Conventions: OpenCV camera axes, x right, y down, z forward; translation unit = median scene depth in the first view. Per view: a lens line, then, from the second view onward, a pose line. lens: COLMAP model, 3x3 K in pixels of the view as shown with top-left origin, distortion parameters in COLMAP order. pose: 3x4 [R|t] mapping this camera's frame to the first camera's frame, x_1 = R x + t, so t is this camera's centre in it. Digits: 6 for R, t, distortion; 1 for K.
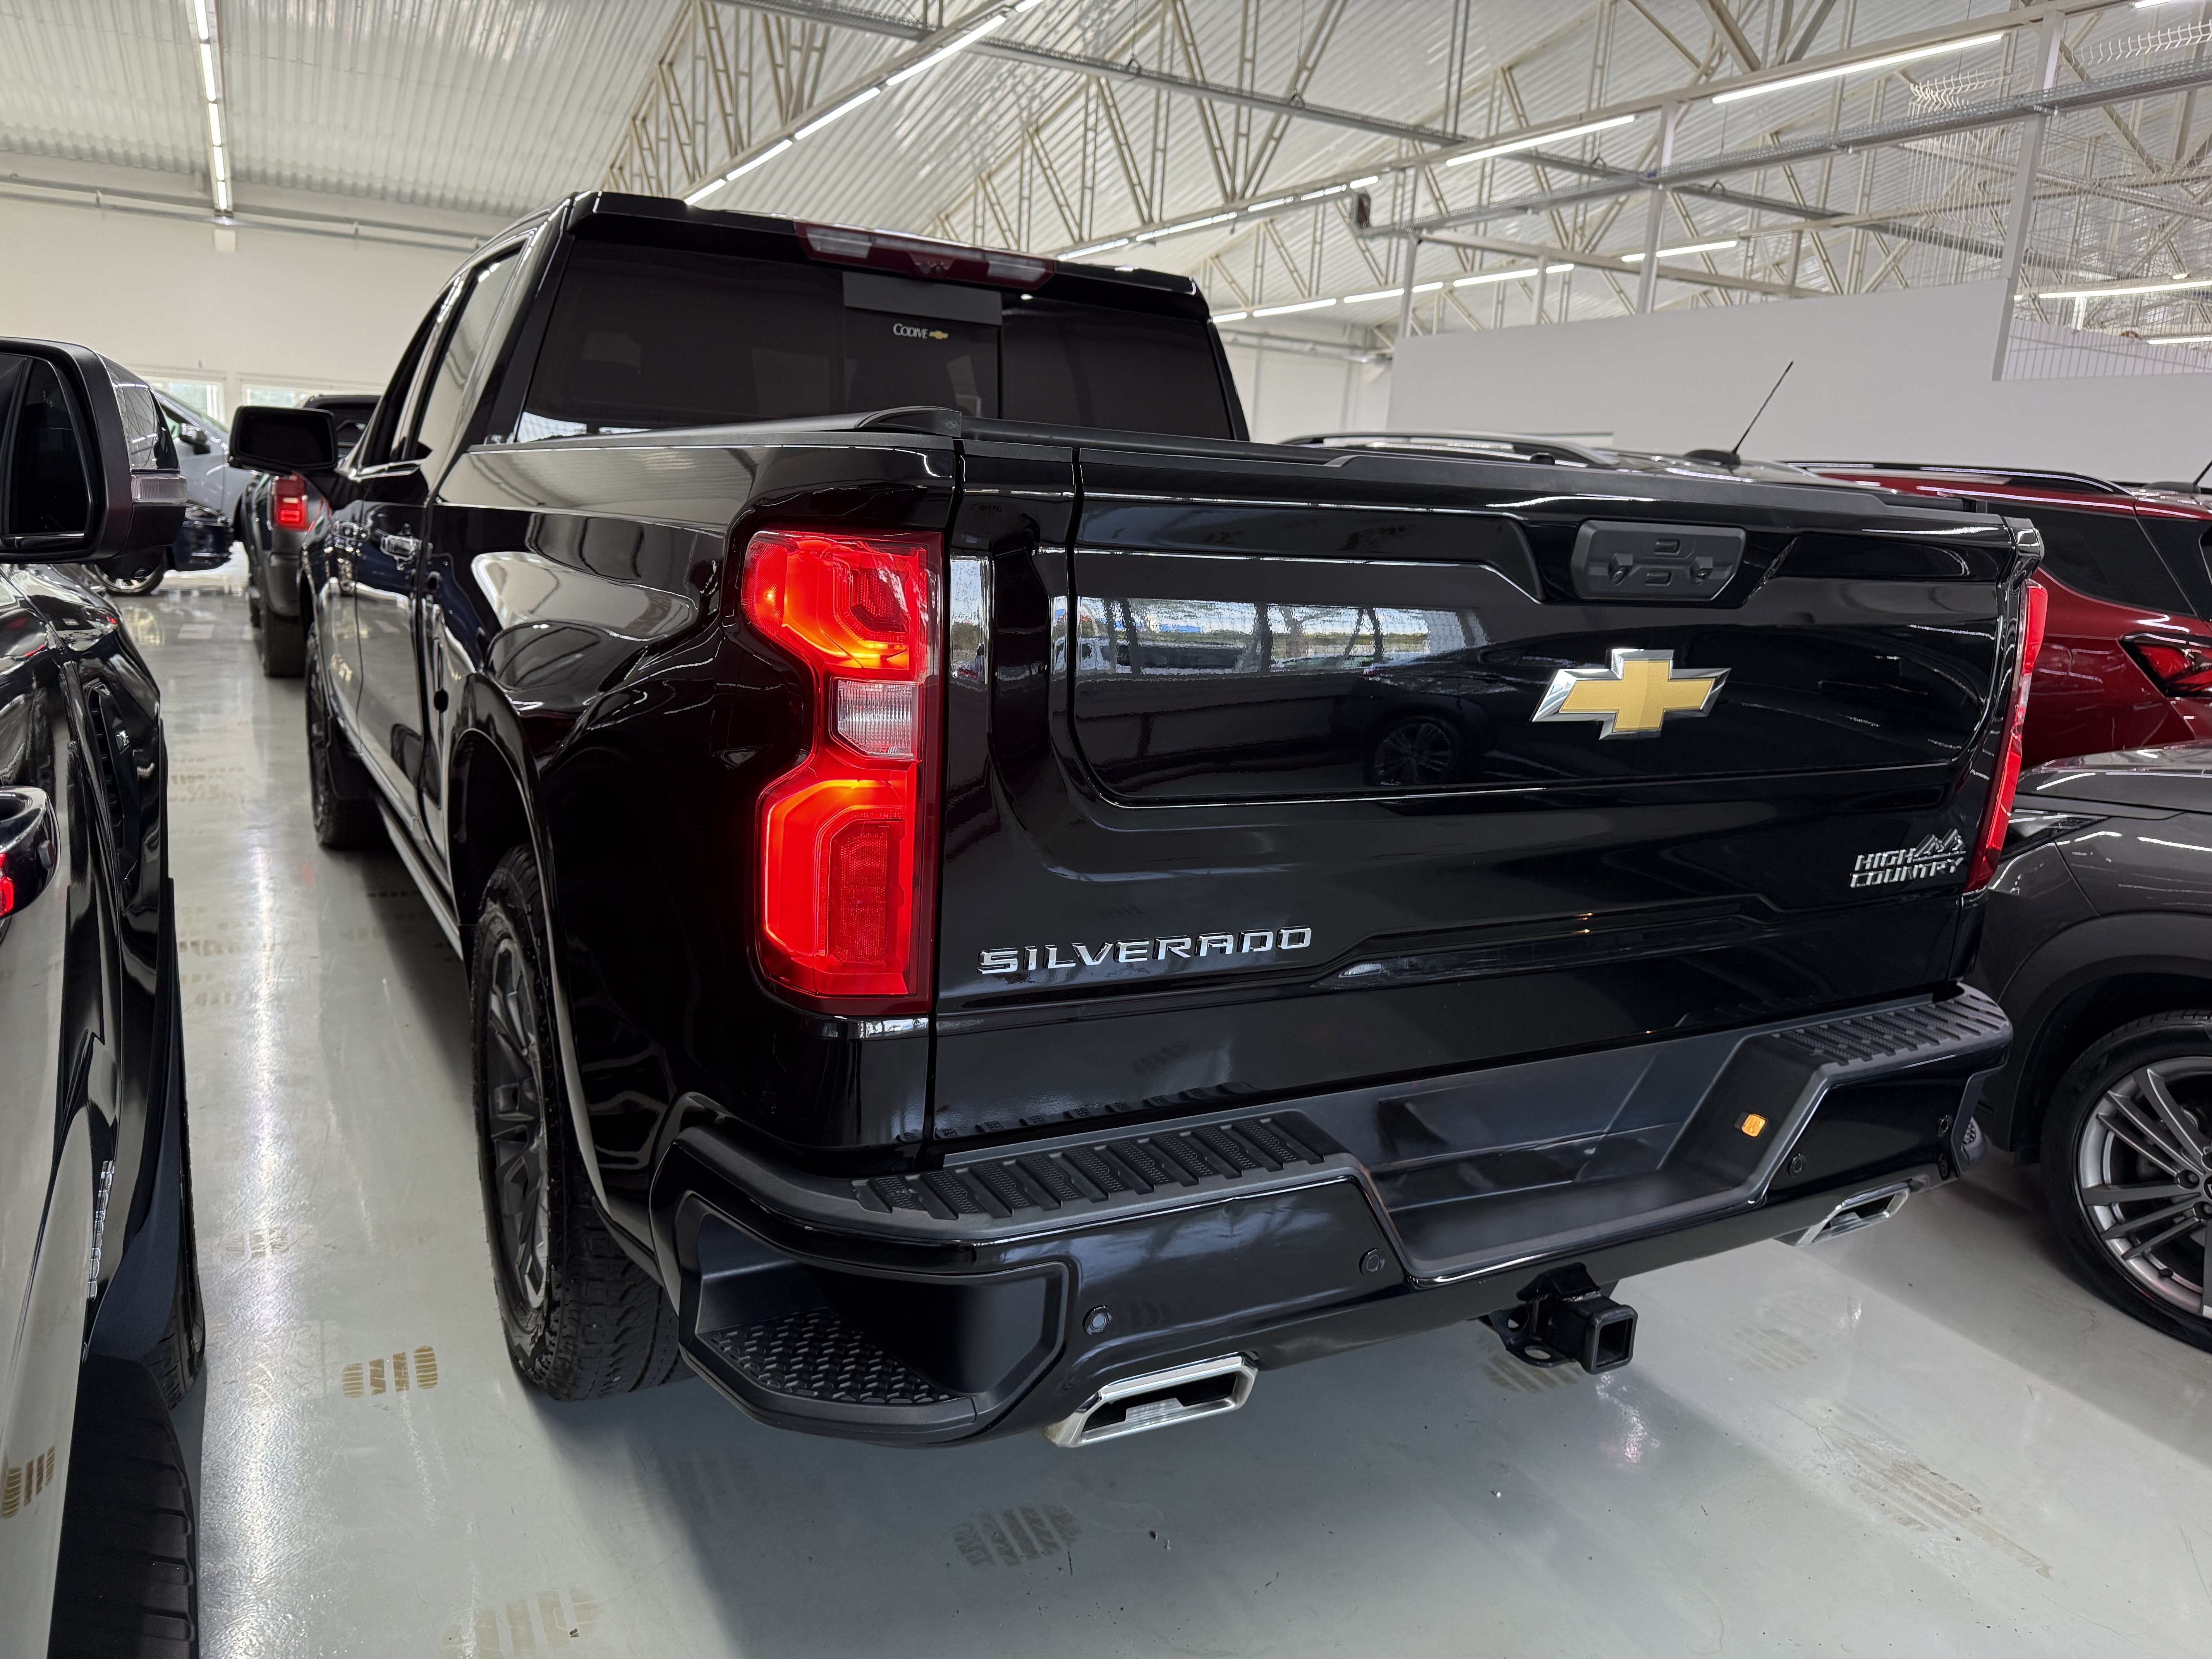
lens RADIAL K [[1618.4, 0, 1106.0], [0, 1618.4, 829.5], [0, 0, 1]] dist [0.001956, 0.010636]
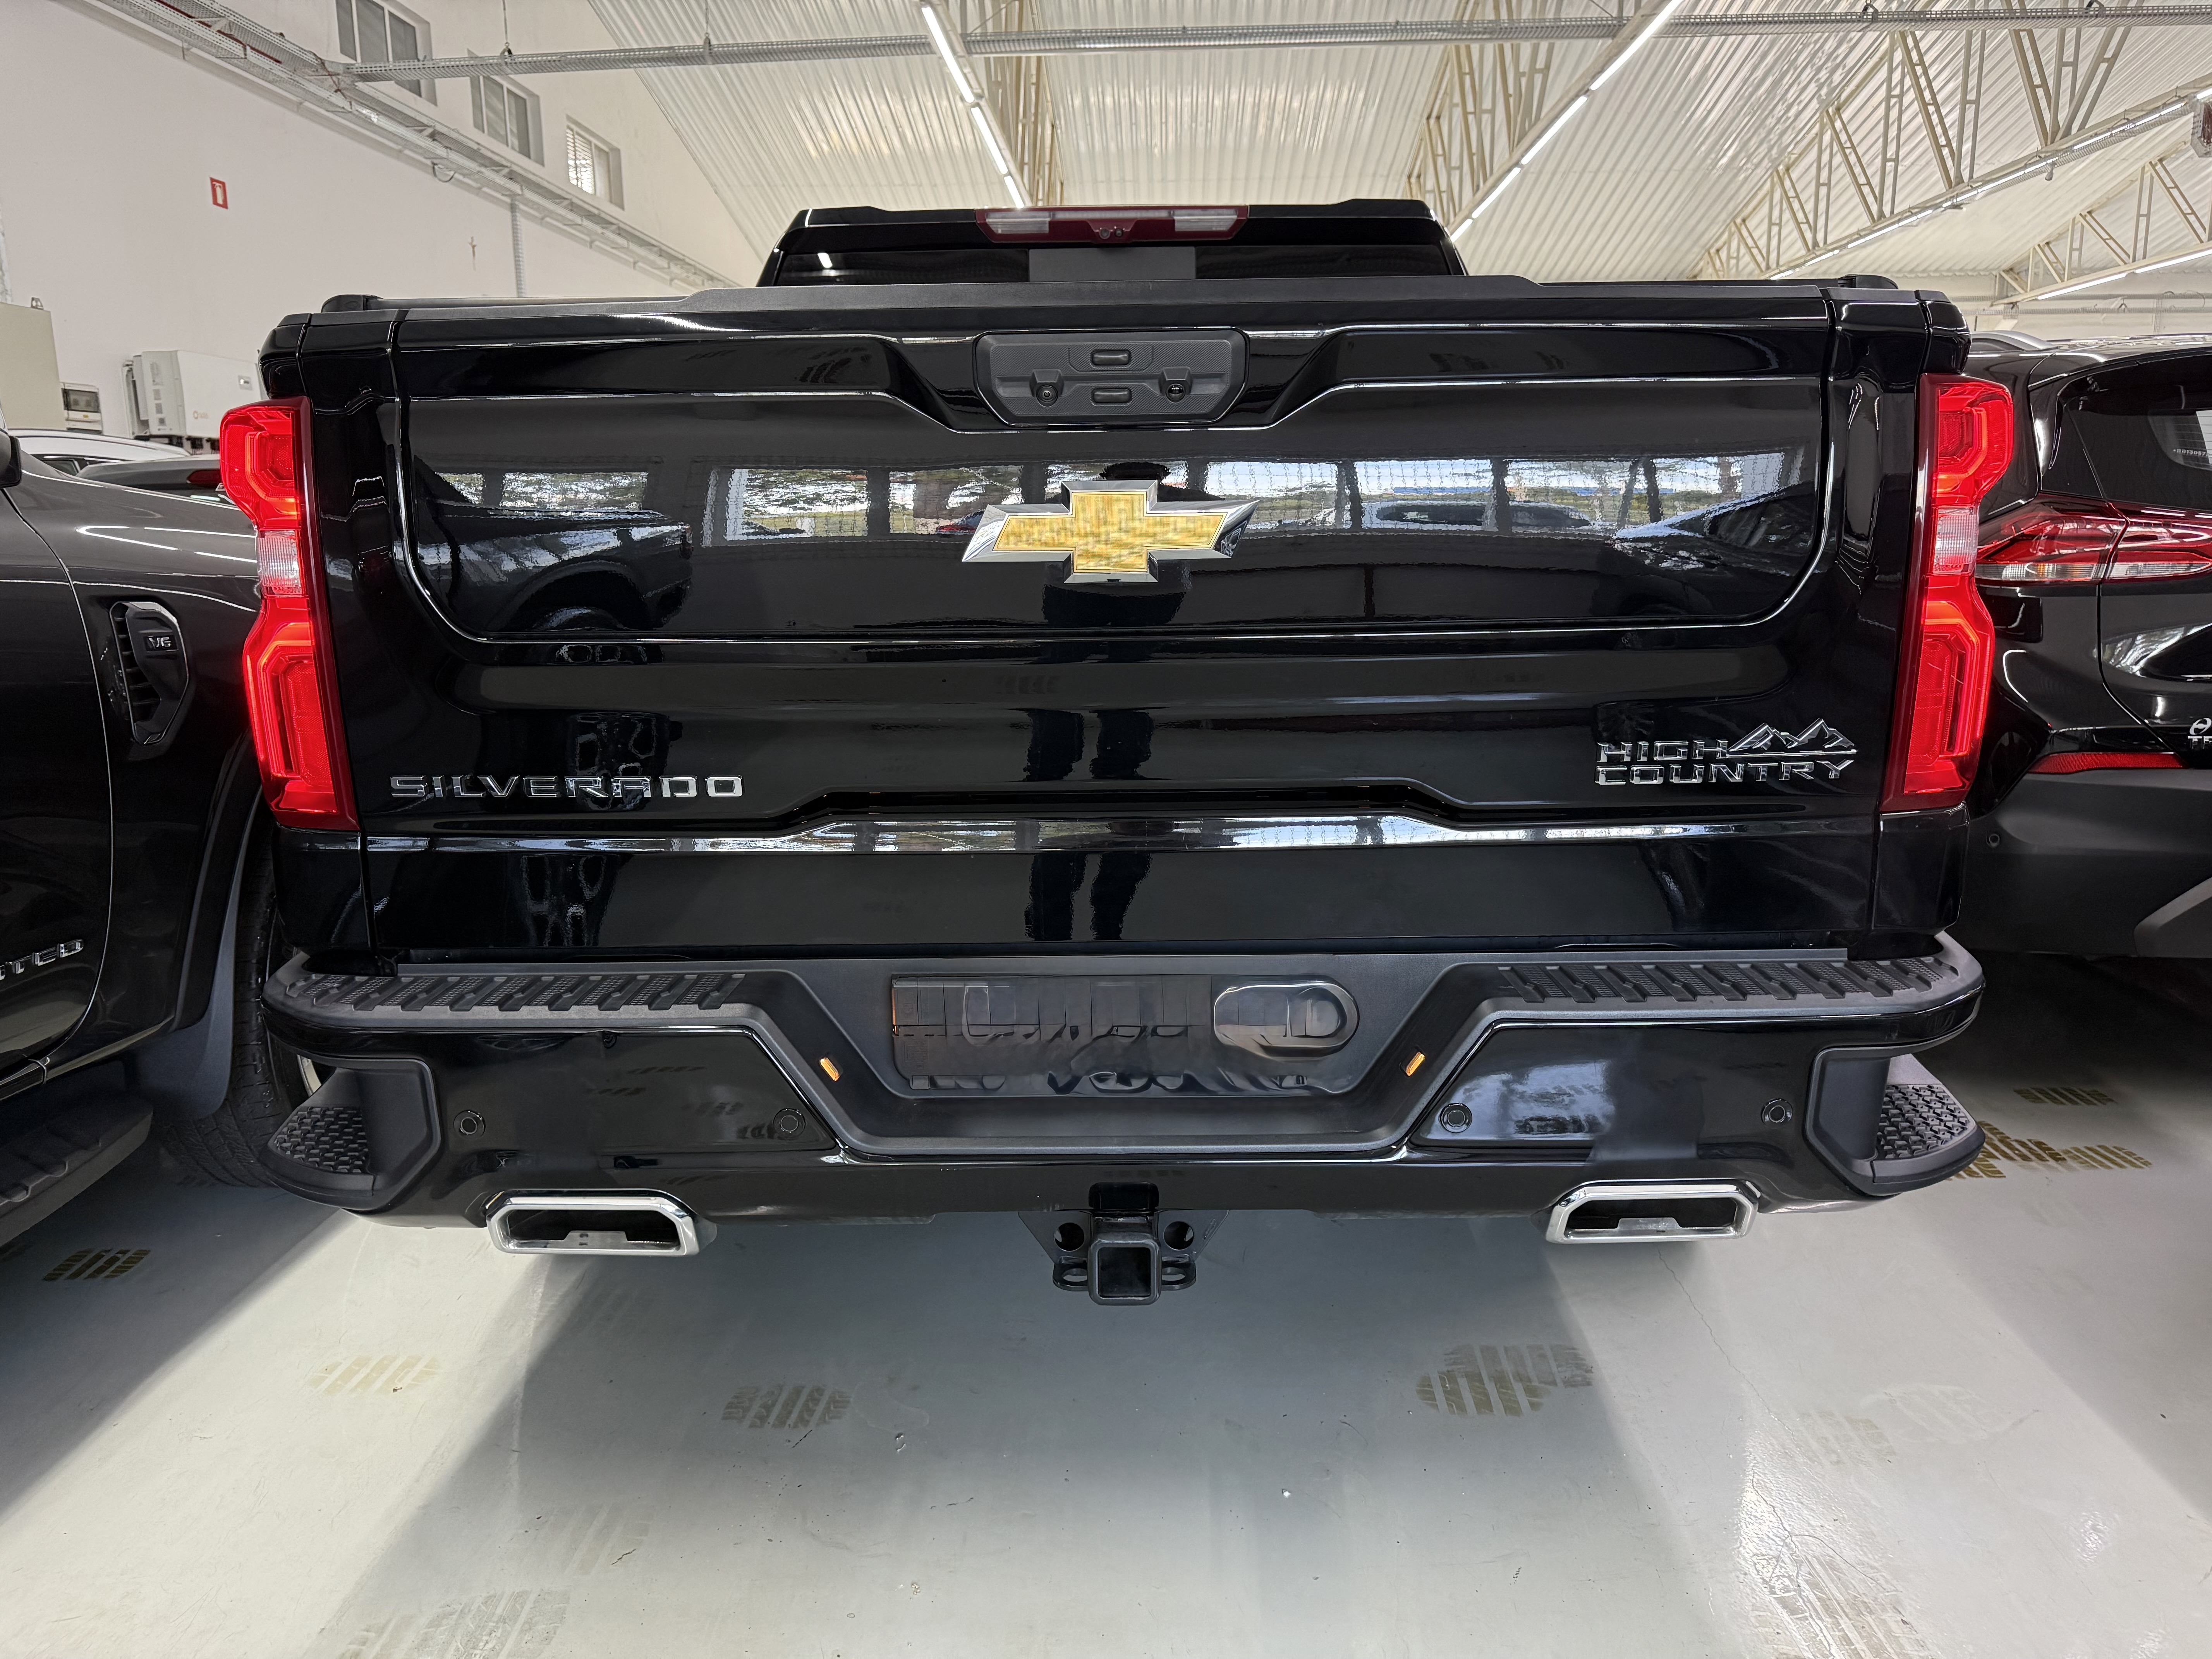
lens RADIAL K [[1618.4, 0, 1106.0], [0, 1618.4, 829.5], [0, 0, 1]] dist [0.001956, 0.010636]
pose [[0.864971, 0.021360, -0.501366, 0.397161], [-0.037586, 0.999045, -0.022280, 0.051712], [0.500411, 0.038116, 0.864948, 0.122749]]
